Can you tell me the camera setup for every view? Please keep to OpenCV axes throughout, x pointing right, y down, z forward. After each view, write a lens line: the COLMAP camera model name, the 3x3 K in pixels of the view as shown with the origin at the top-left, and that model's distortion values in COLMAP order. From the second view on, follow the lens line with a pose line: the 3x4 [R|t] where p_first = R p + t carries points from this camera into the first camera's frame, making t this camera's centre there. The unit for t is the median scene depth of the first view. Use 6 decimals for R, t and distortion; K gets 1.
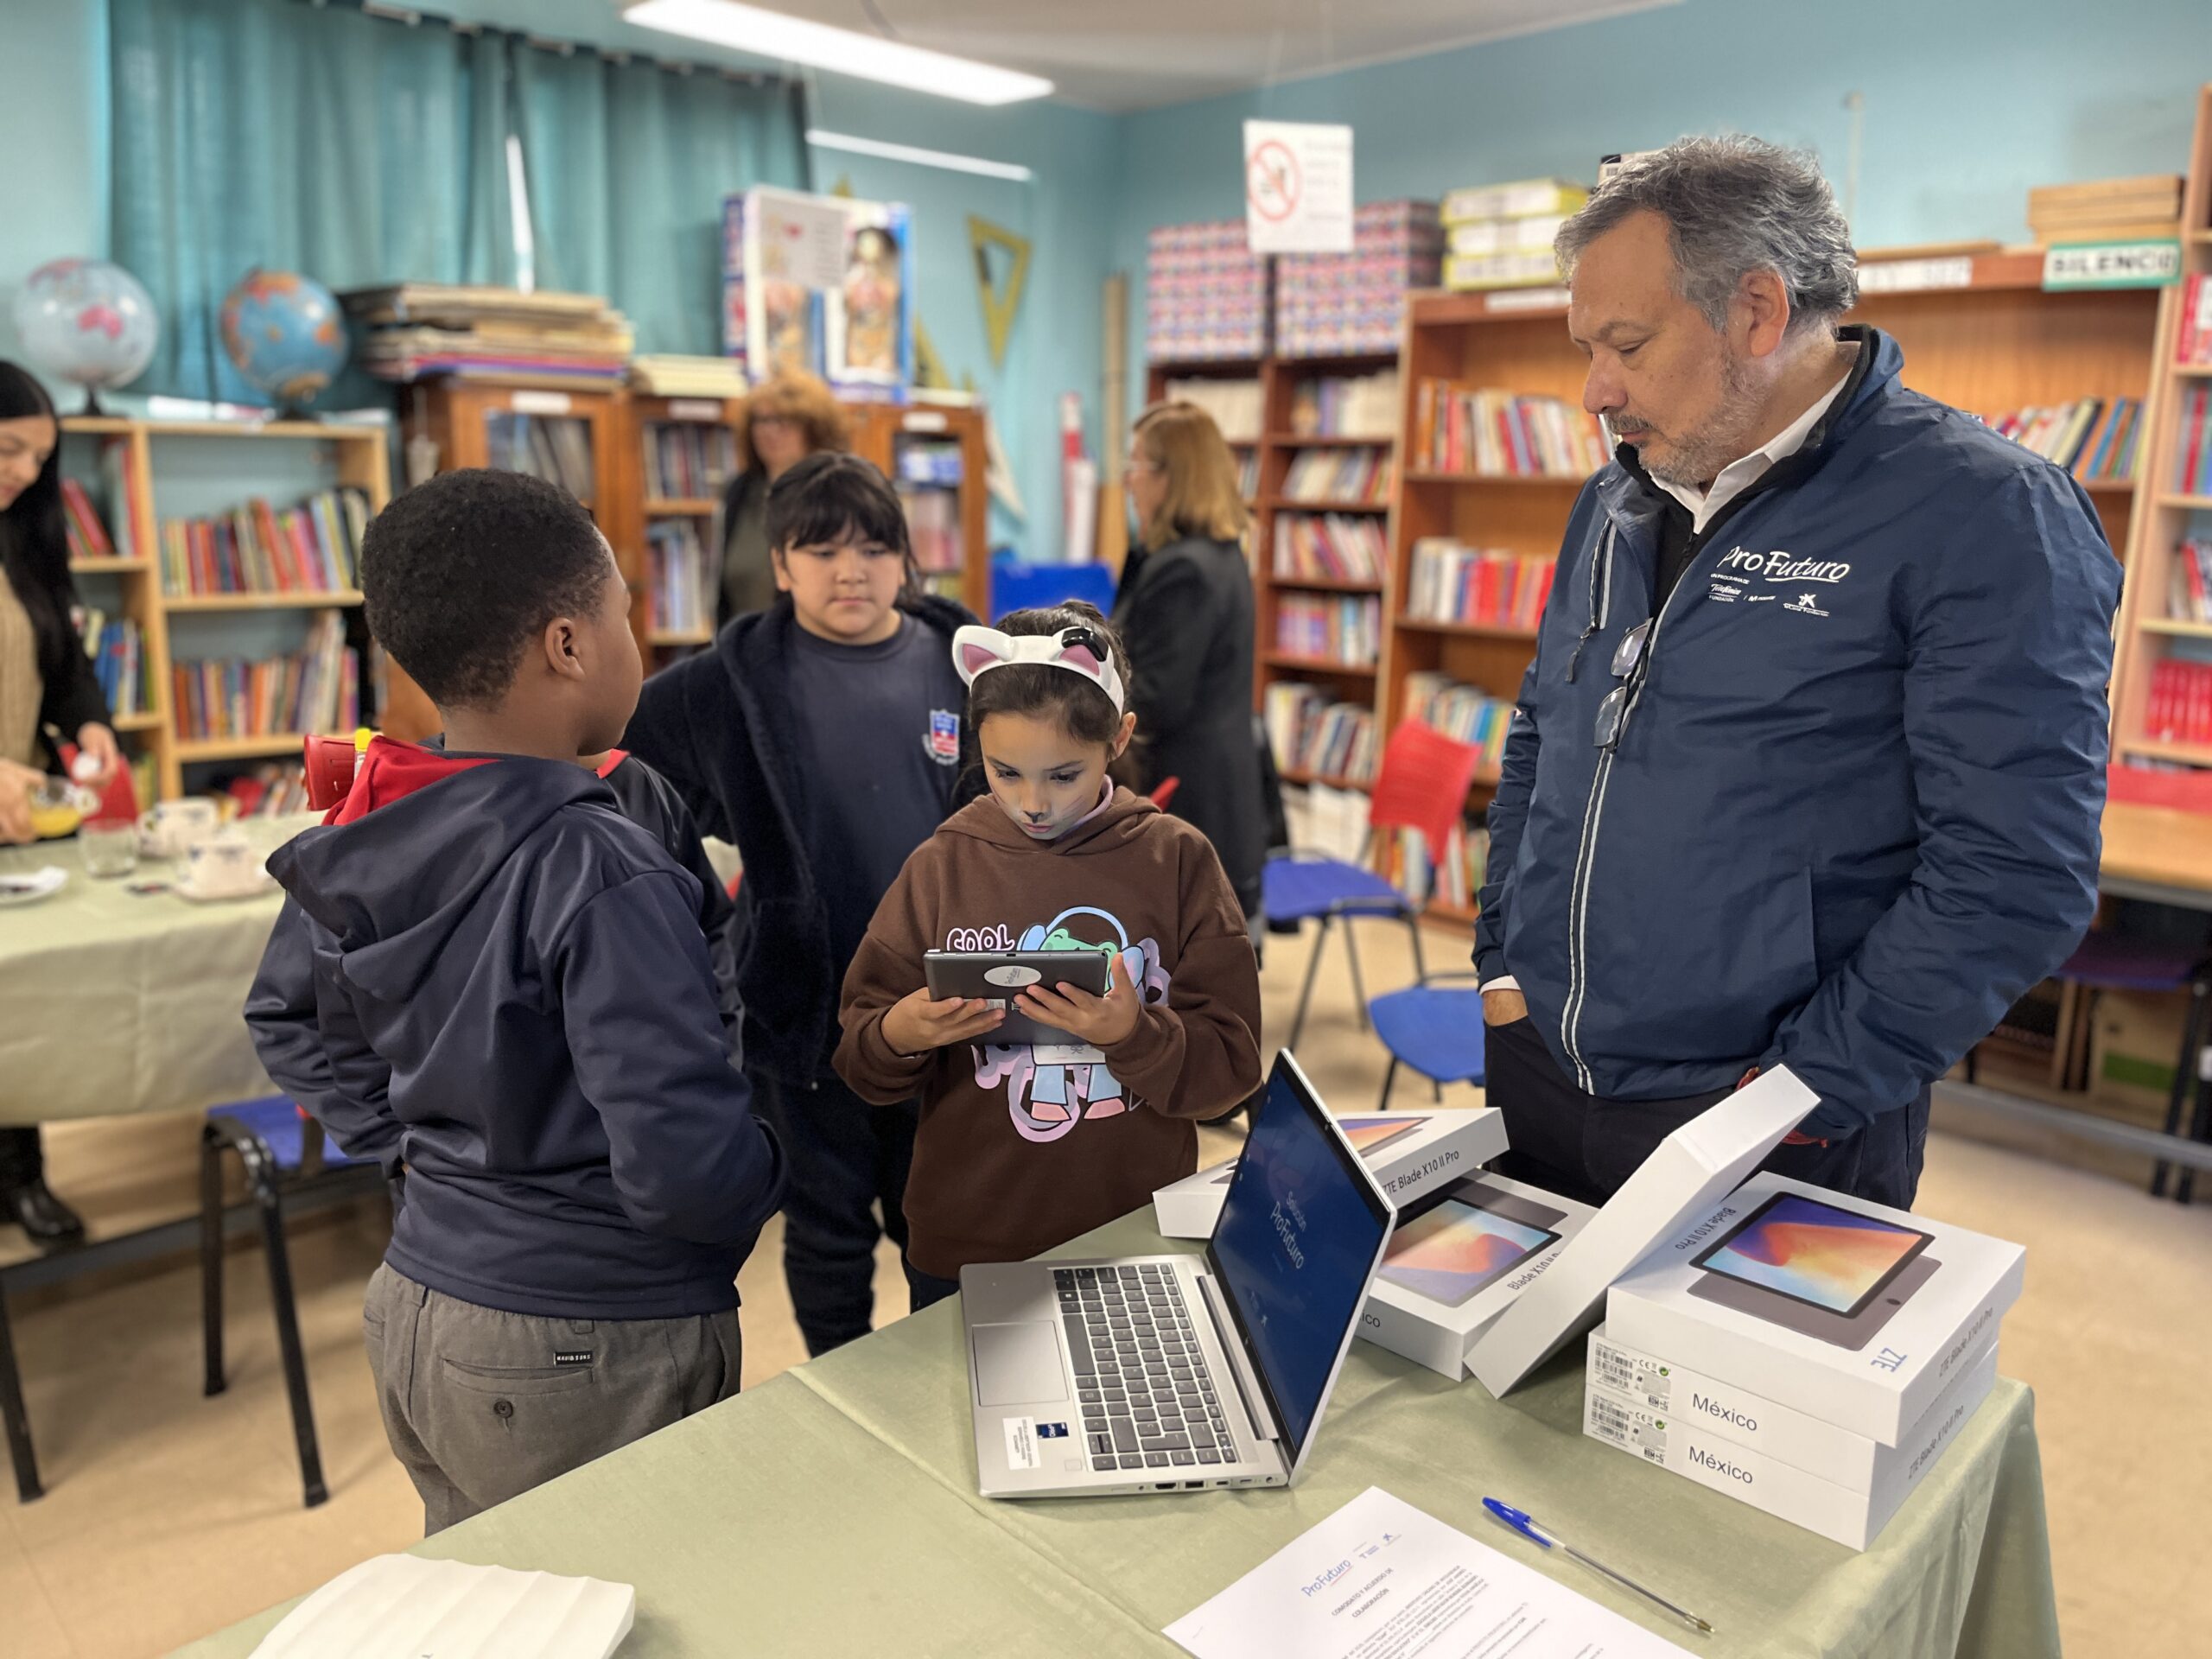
lens RADIAL K [[1685.6, 0, 1108.0], [0, 1685.6, 797.0], [0, 0, 1]] dist [0.061593, -0.099493]
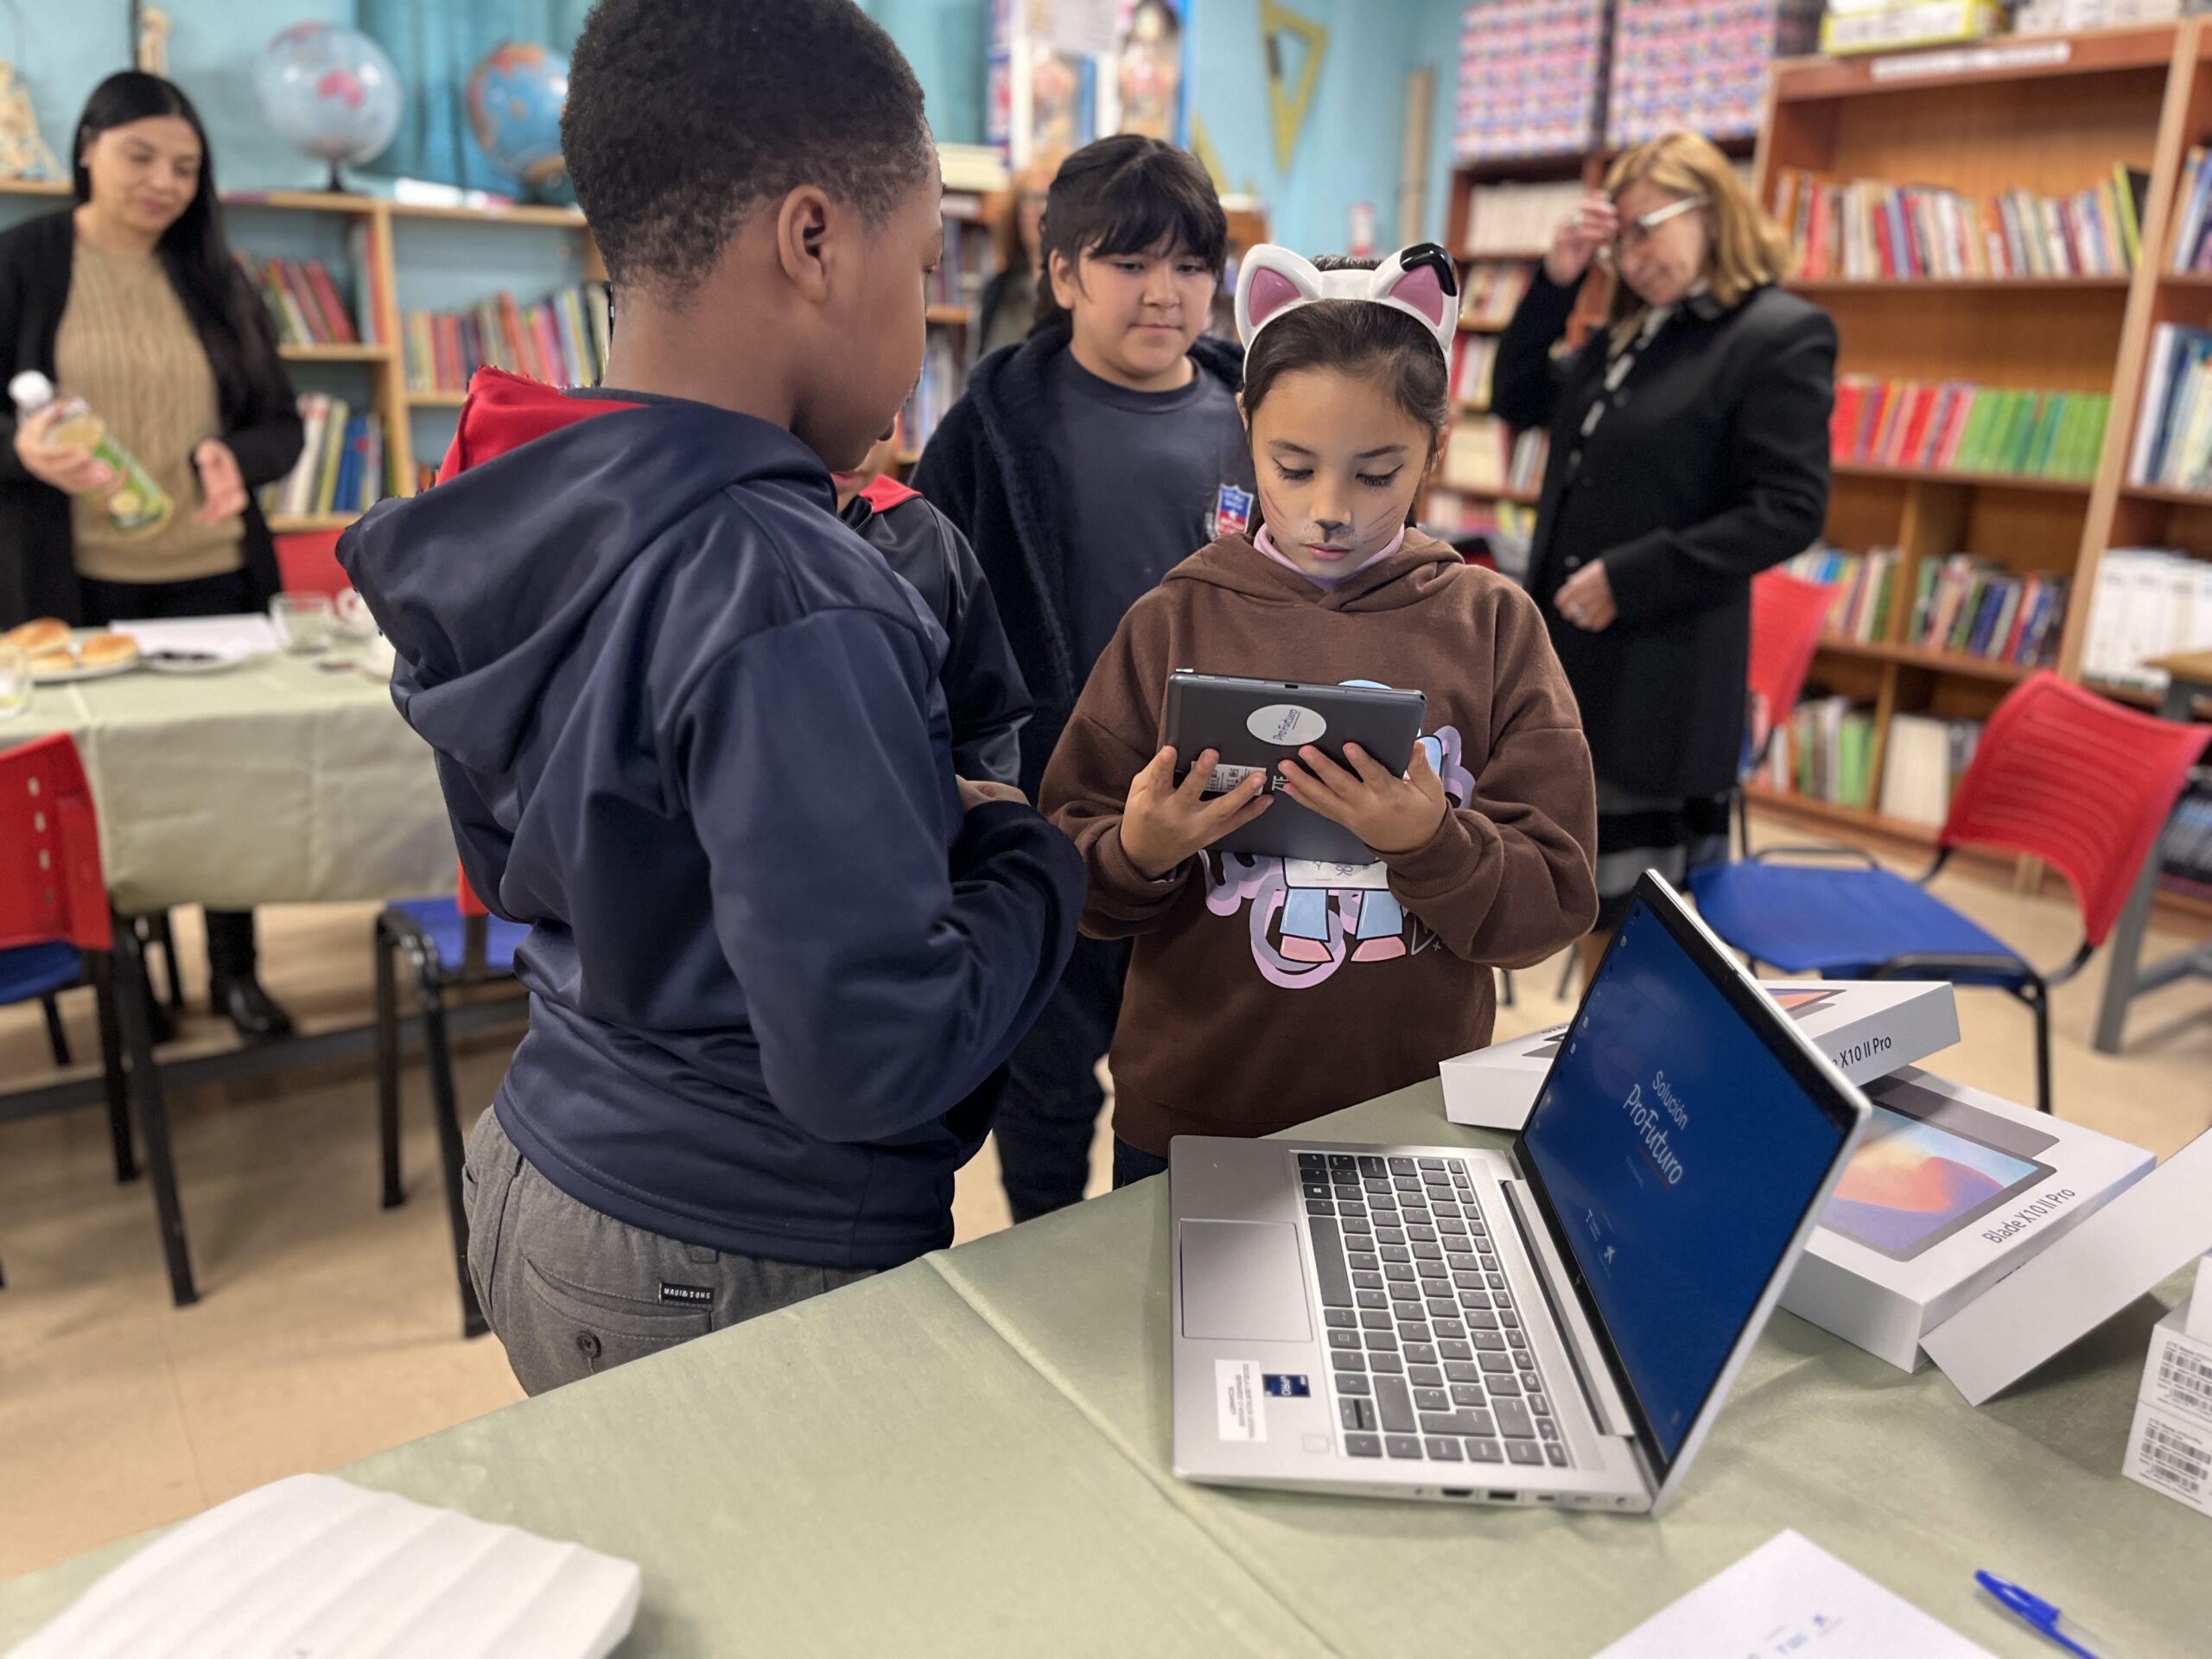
lens RADIAL K [[1685.6, 0, 1108.0], [0, 1685.6, 797.0], [0, 0, 1]] dist [0.061593, -0.099493]
pose [[0.987073, 0.054409, -0.150752, -0.009865], [-0.044231, 0.996561, 0.070068, 0.067879], [0.154046, -0.062495, 0.986085, 0.239902]]
